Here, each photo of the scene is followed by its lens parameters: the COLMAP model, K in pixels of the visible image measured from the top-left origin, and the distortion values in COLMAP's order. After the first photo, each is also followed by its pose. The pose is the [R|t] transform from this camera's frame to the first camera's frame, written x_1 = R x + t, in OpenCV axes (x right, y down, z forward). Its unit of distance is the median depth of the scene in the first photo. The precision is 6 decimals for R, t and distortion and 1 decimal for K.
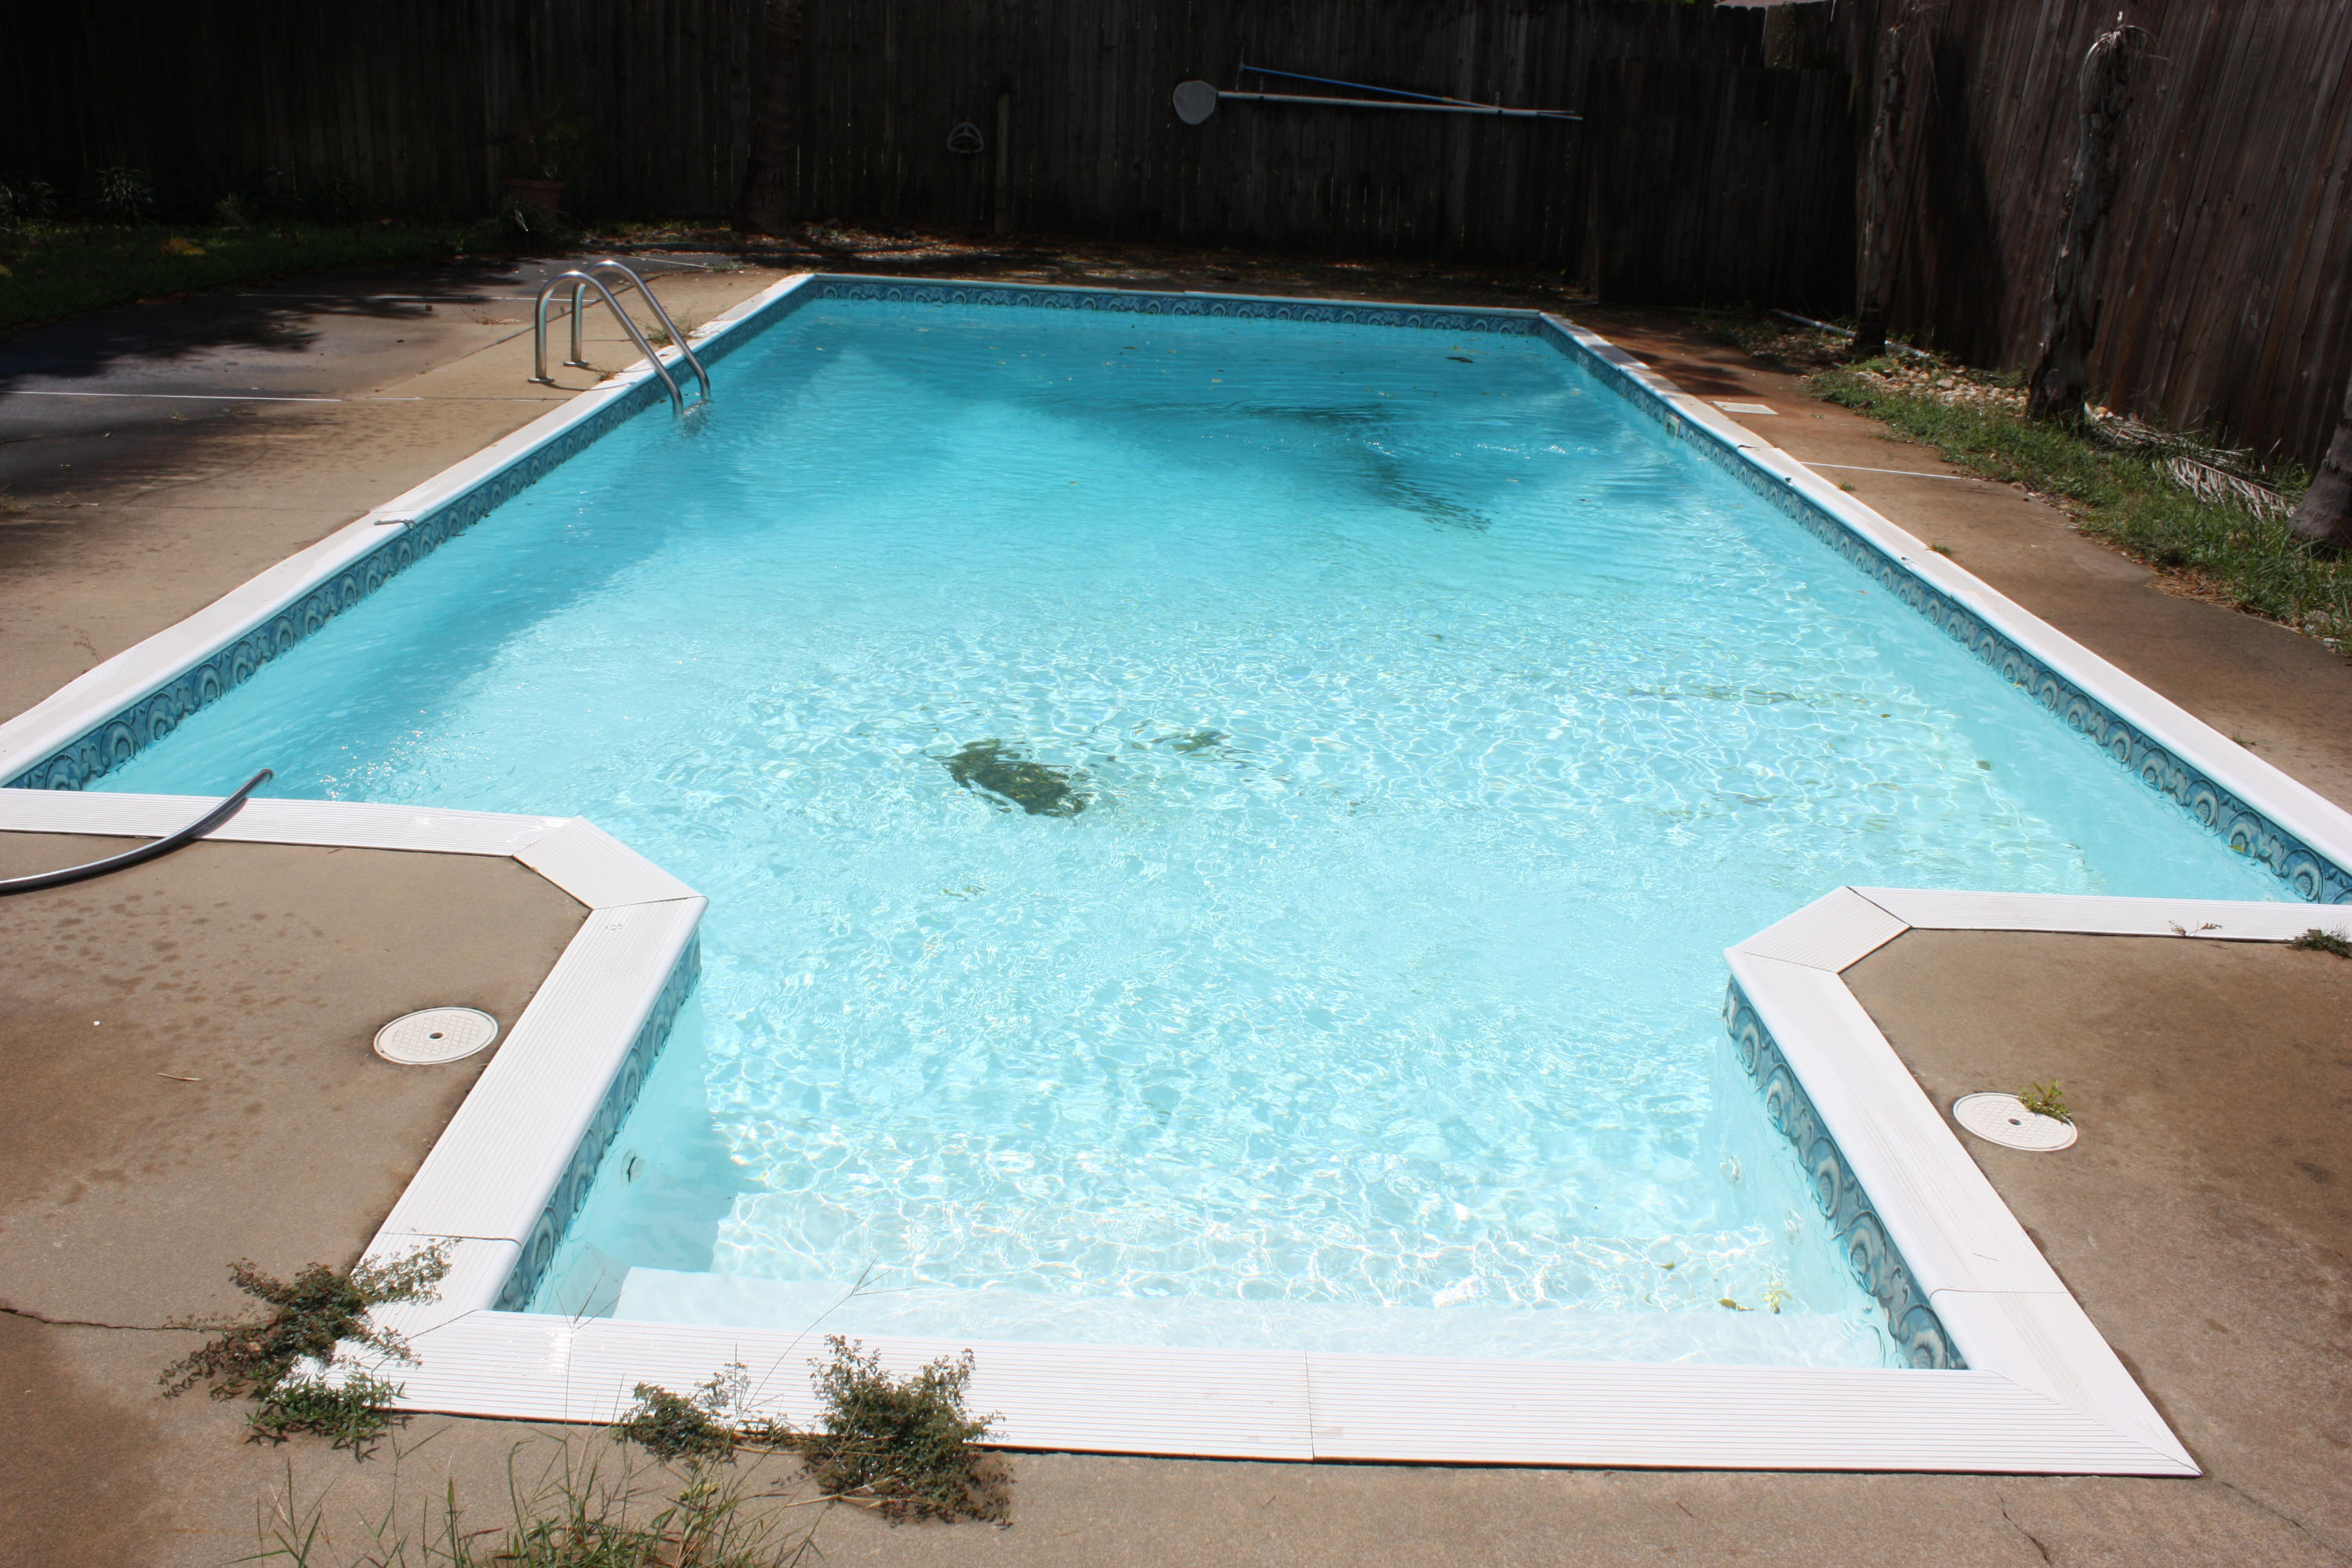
lens RADIAL K [[1946.0, 0, 1165.9], [0, 1946.0, 745.3], [0, 0, 1]] dist [-0.159598, 0.136666]
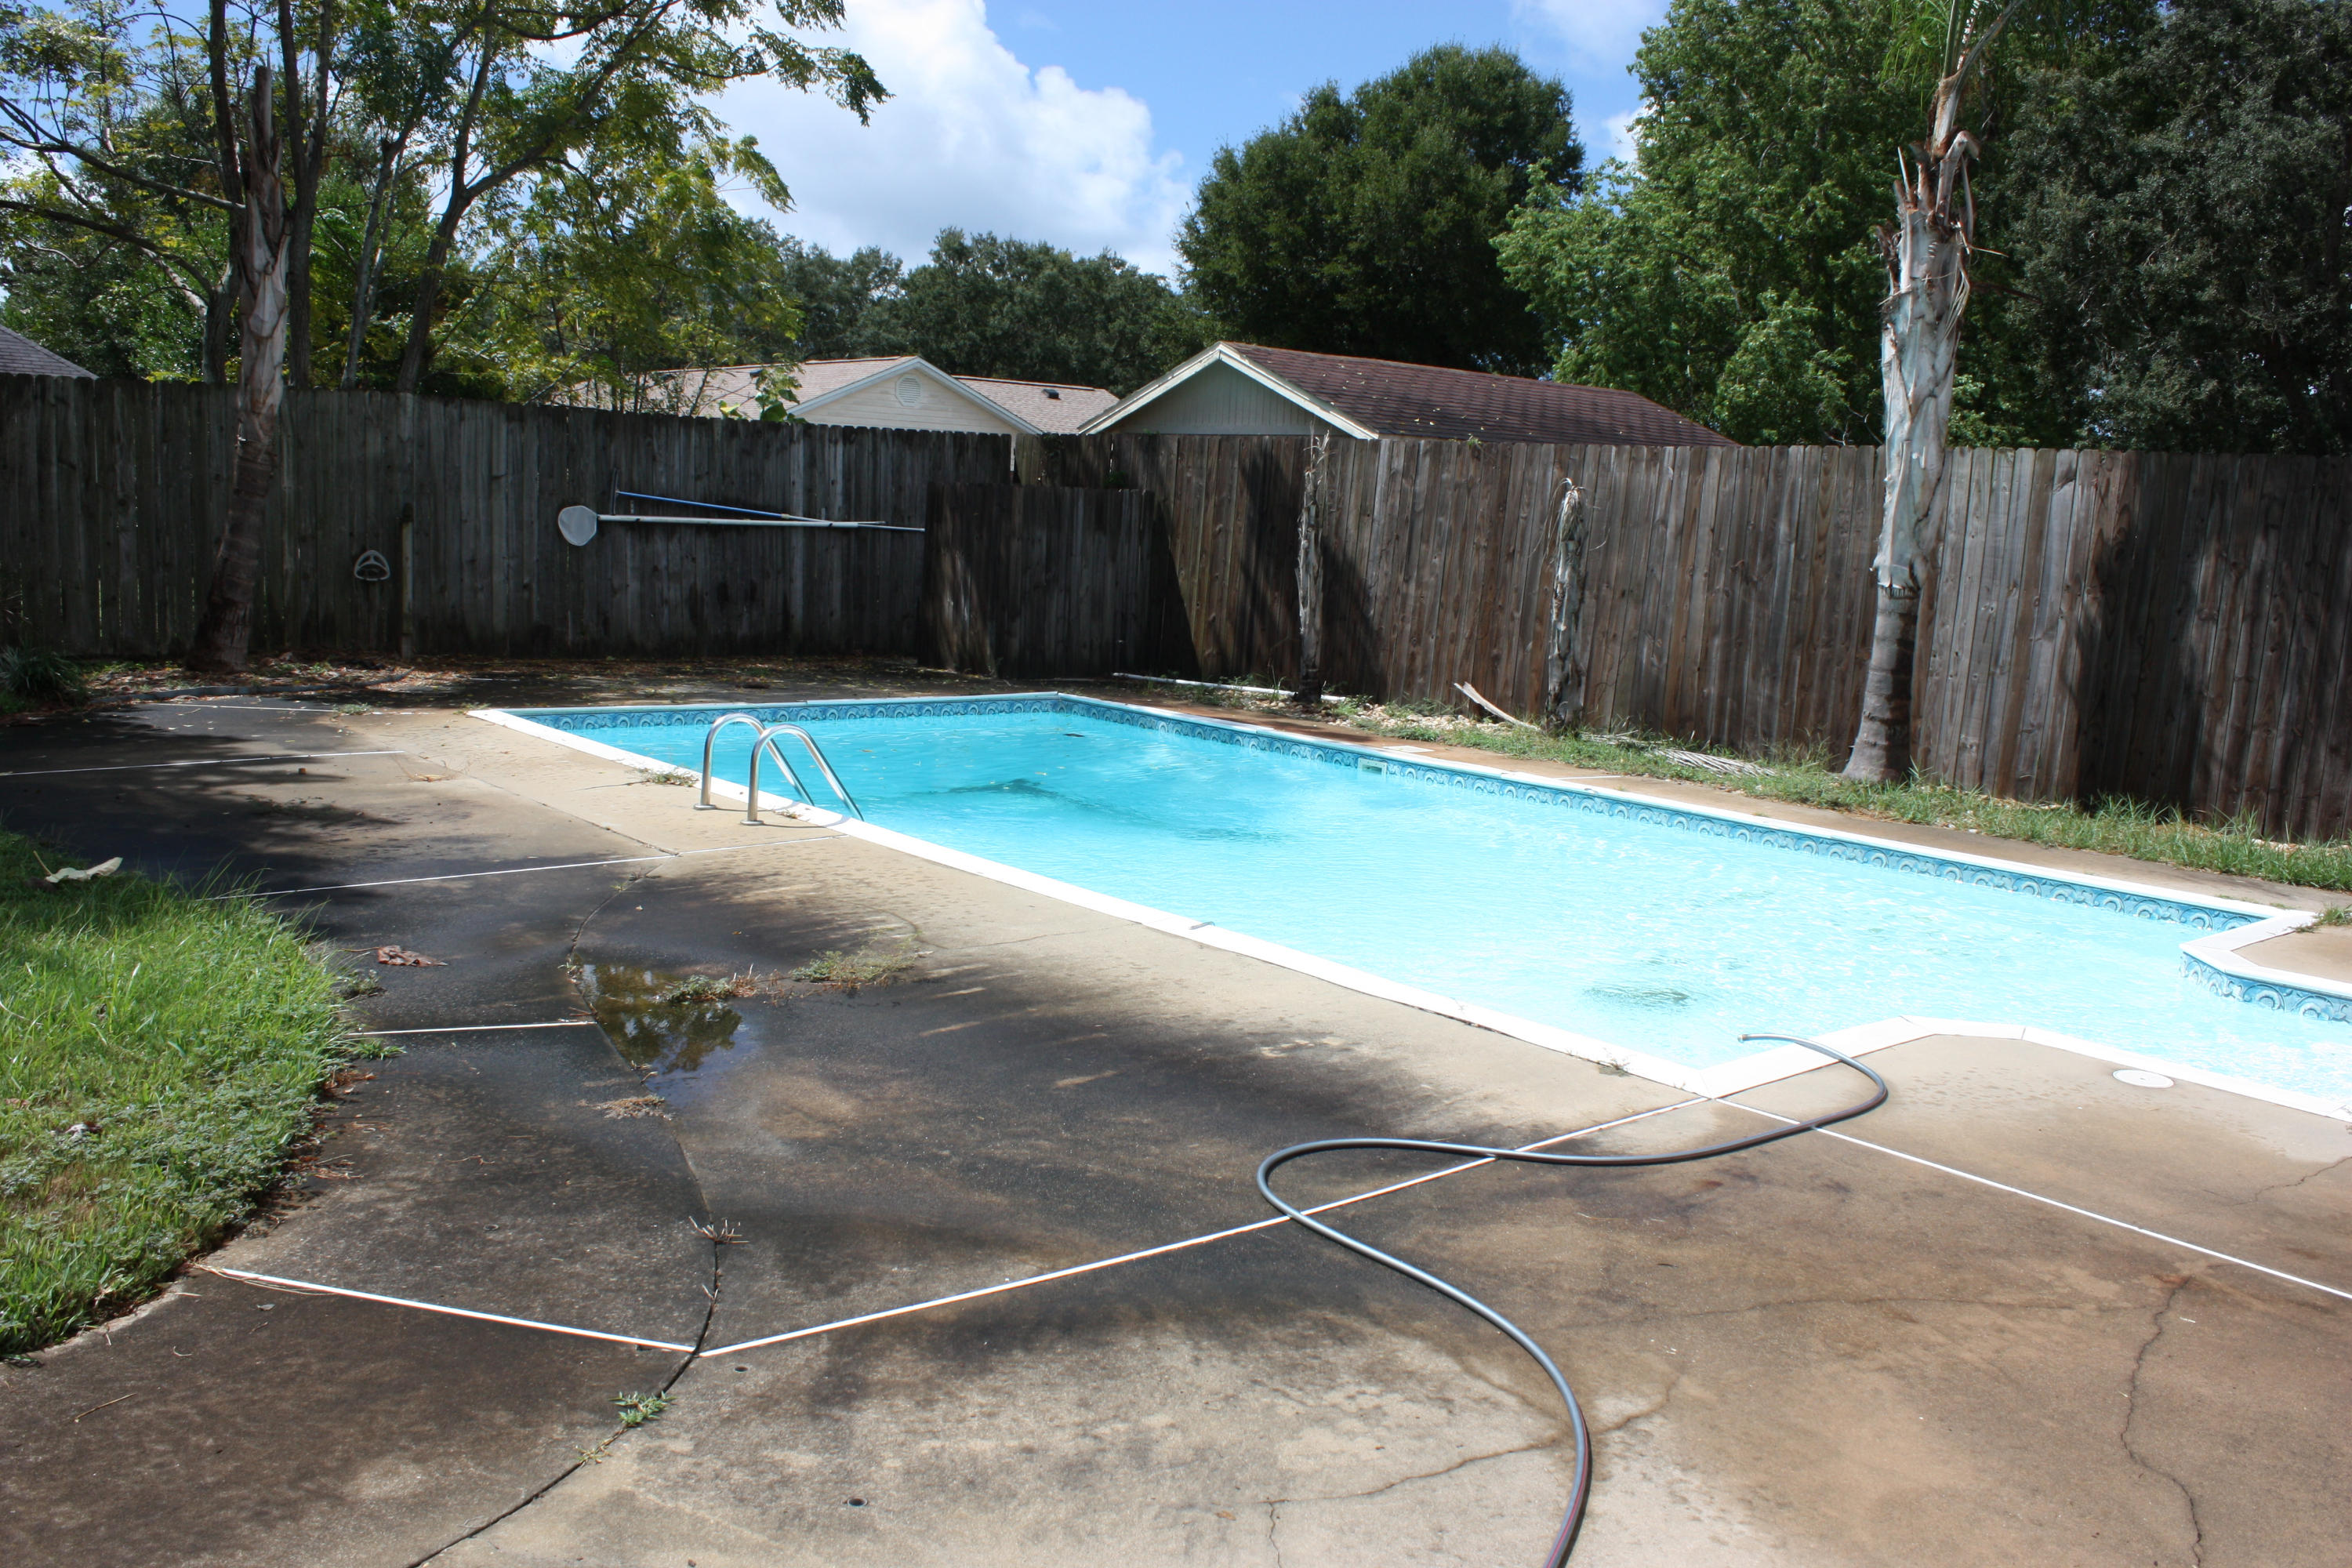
lens RADIAL K [[1946.0, 0, 1165.9], [0, 1946.0, 745.3], [0, 0, 1]] dist [-0.159598, 0.136666]
pose [[0.769790, -0.091534, 0.631700, -0.441855], [0.201118, 0.974037, -0.103944, -0.037409], [-0.605785, 0.207061, 0.768213, -0.006071]]
